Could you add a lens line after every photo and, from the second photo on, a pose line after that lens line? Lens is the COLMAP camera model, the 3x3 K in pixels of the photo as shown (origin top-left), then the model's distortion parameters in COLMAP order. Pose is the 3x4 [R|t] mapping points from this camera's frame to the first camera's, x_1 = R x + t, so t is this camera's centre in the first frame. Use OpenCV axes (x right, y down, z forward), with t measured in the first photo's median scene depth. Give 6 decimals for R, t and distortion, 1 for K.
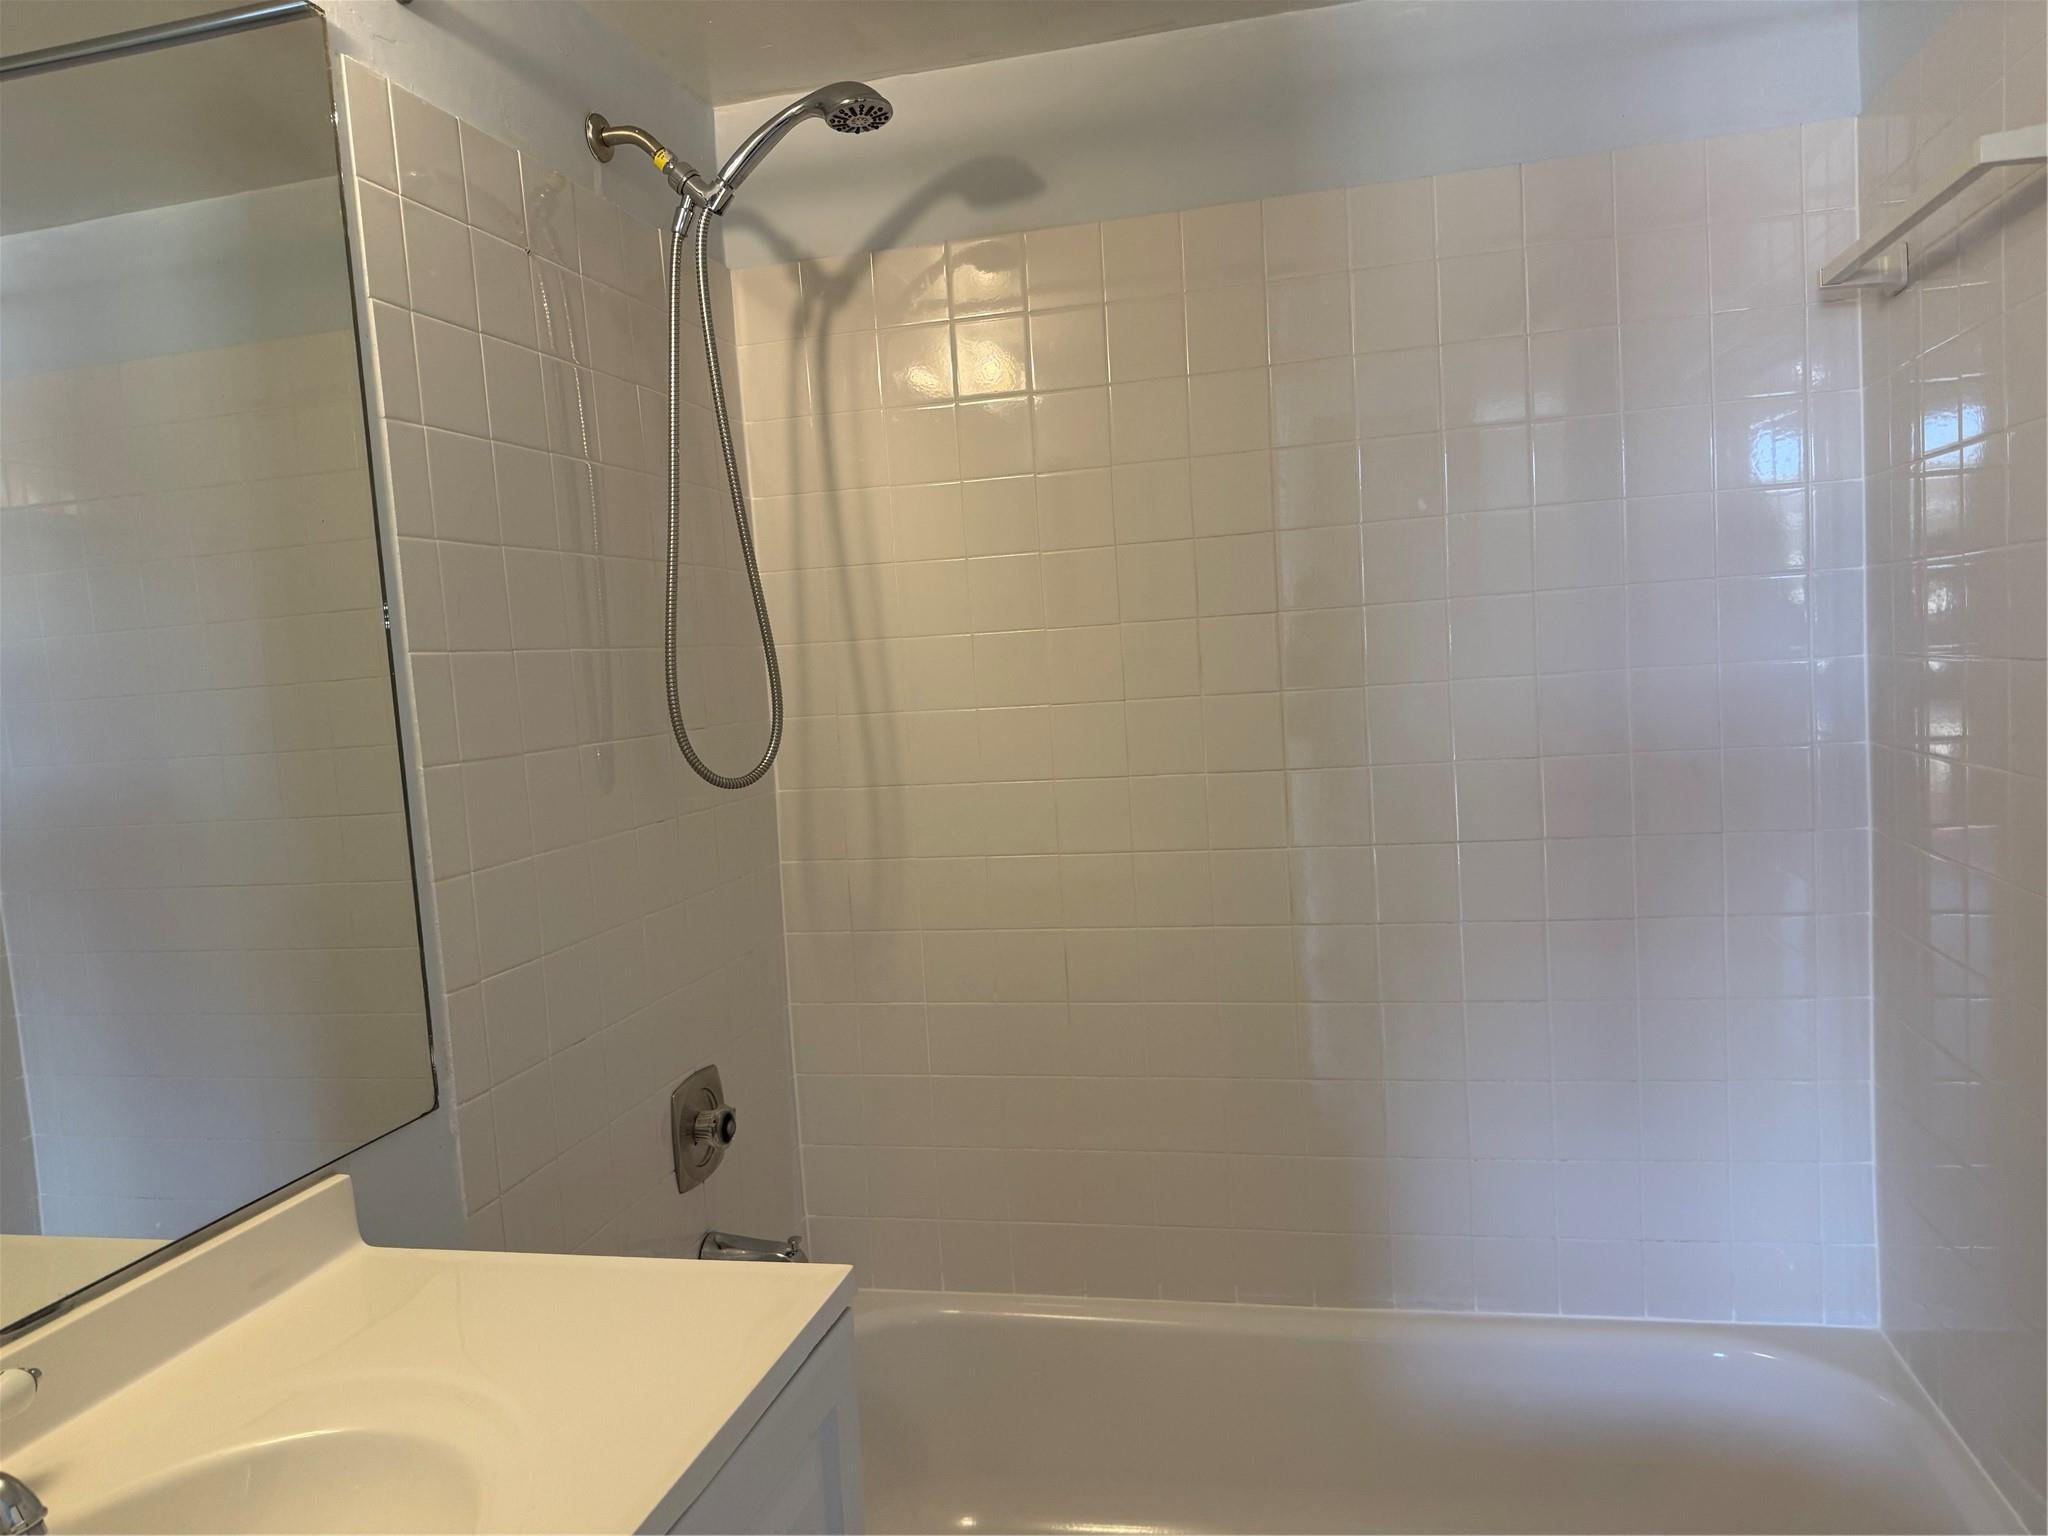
lens RADIAL K [[1464.1, 0, 1019.6], [0, 1464.1, 771.2], [0, 0, 1]] dist [0.000437, -0.009220]
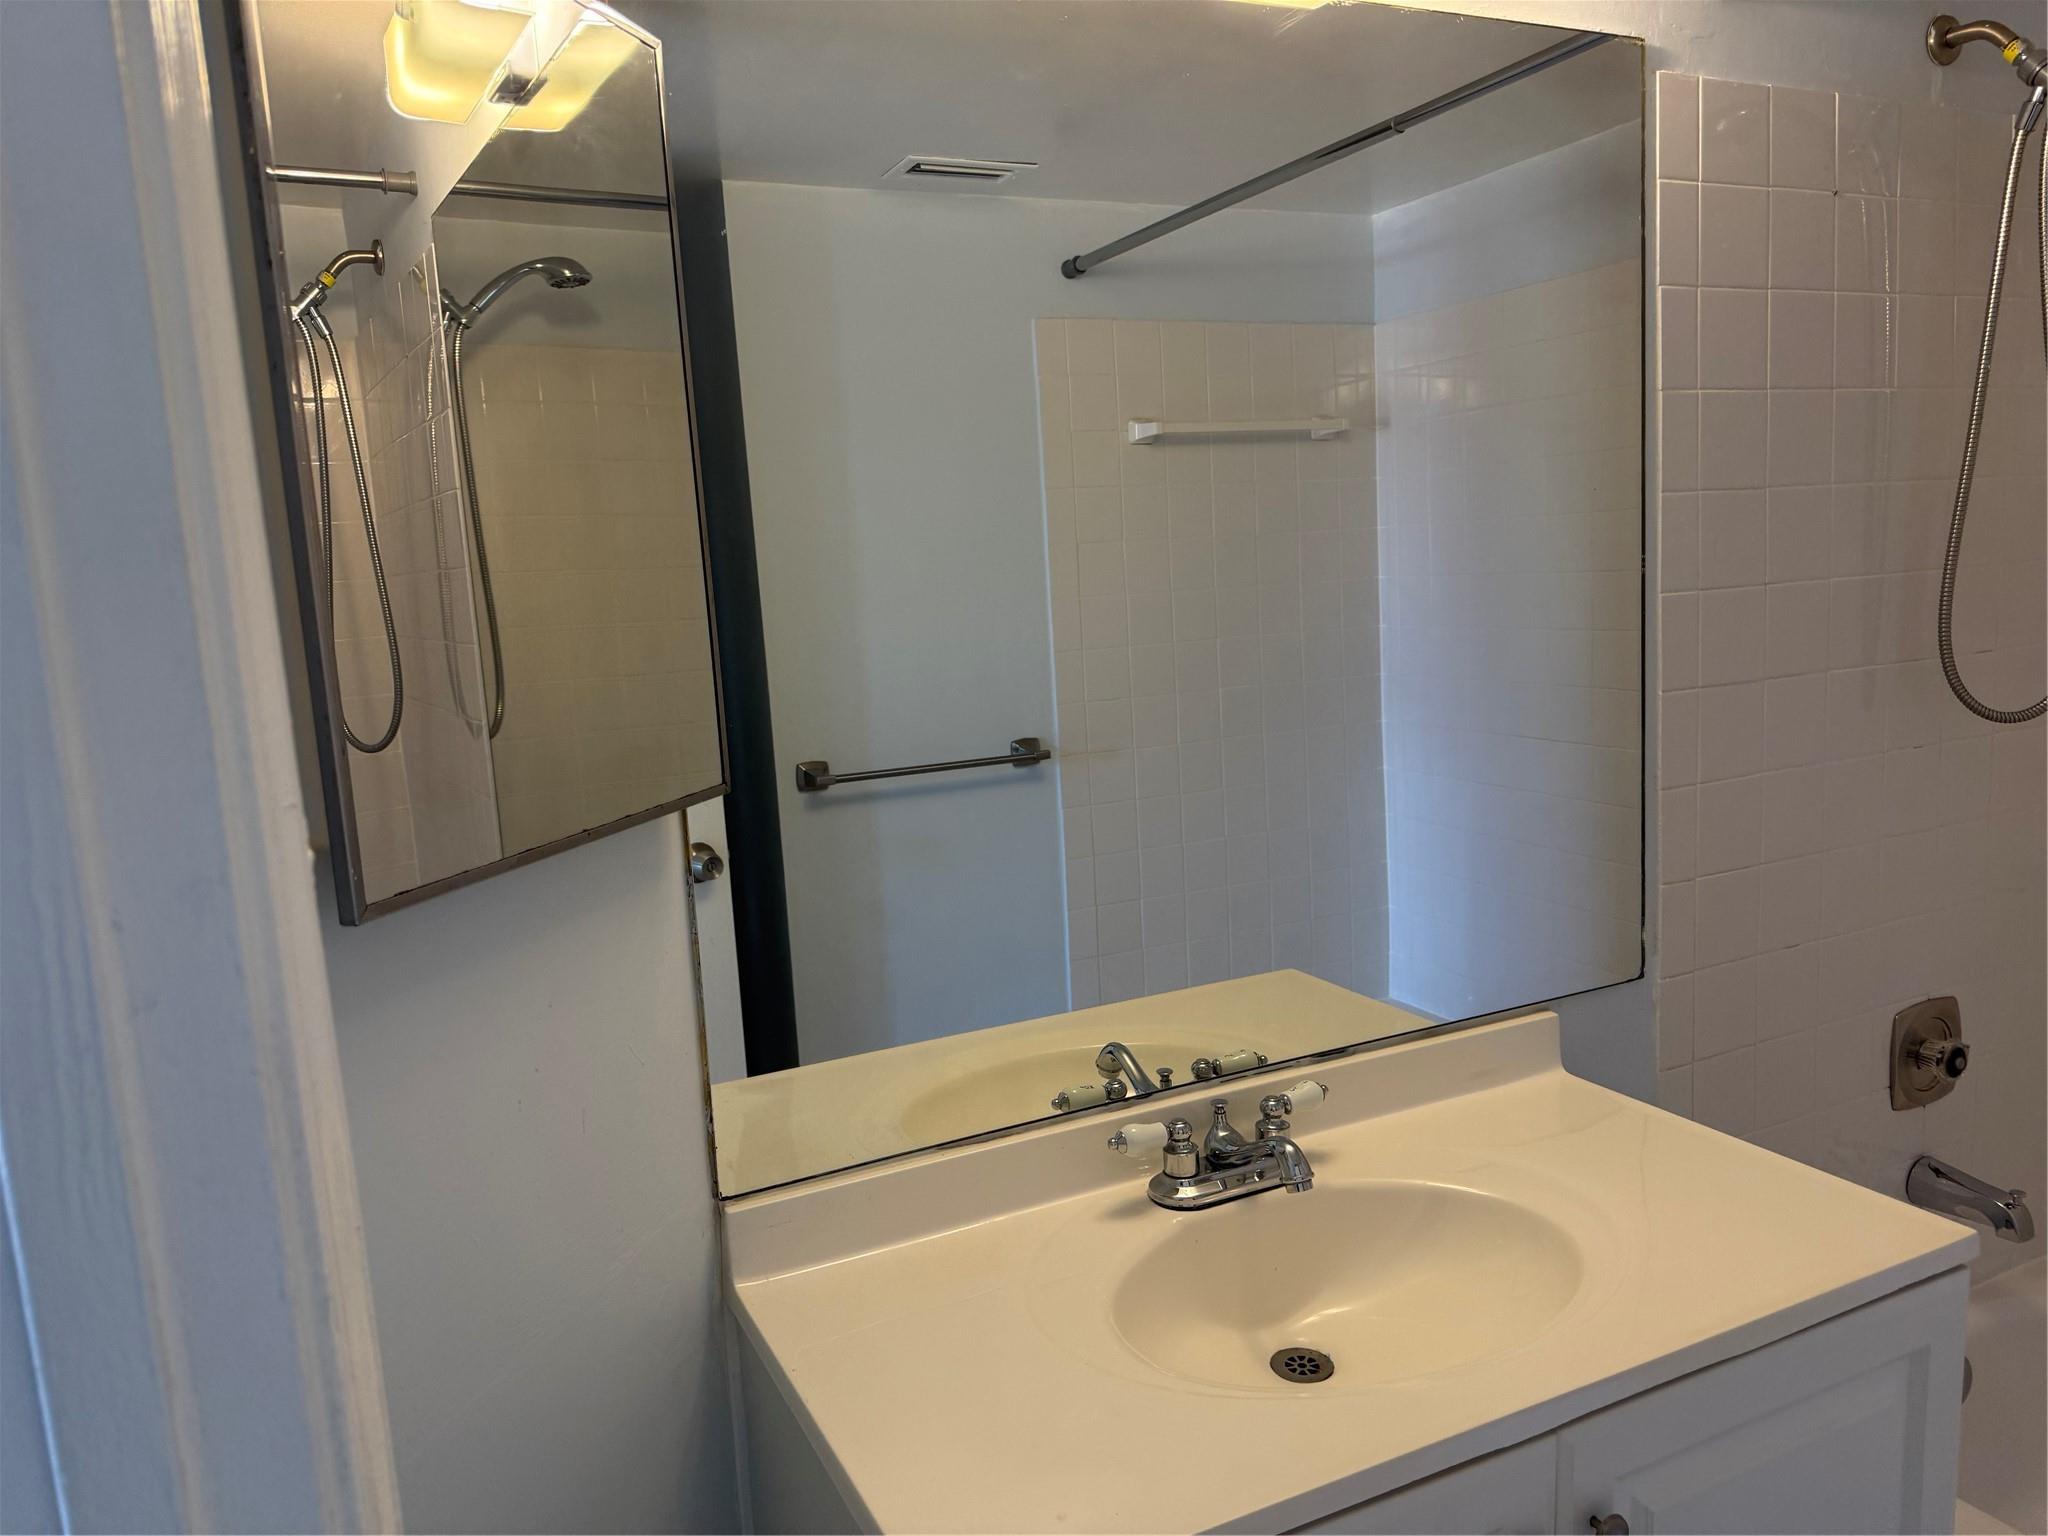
lens RADIAL K [[1464.1, 0, 1019.6], [0, 1464.1, 771.2], [0, 0, 1]] dist [0.000437, -0.009220]
pose [[0.638846, 0.144637, -0.755617, 0.121405], [-0.051090, 0.987976, 0.145920, -0.066034], [0.767637, -0.054616, 0.638554, -0.110327]]
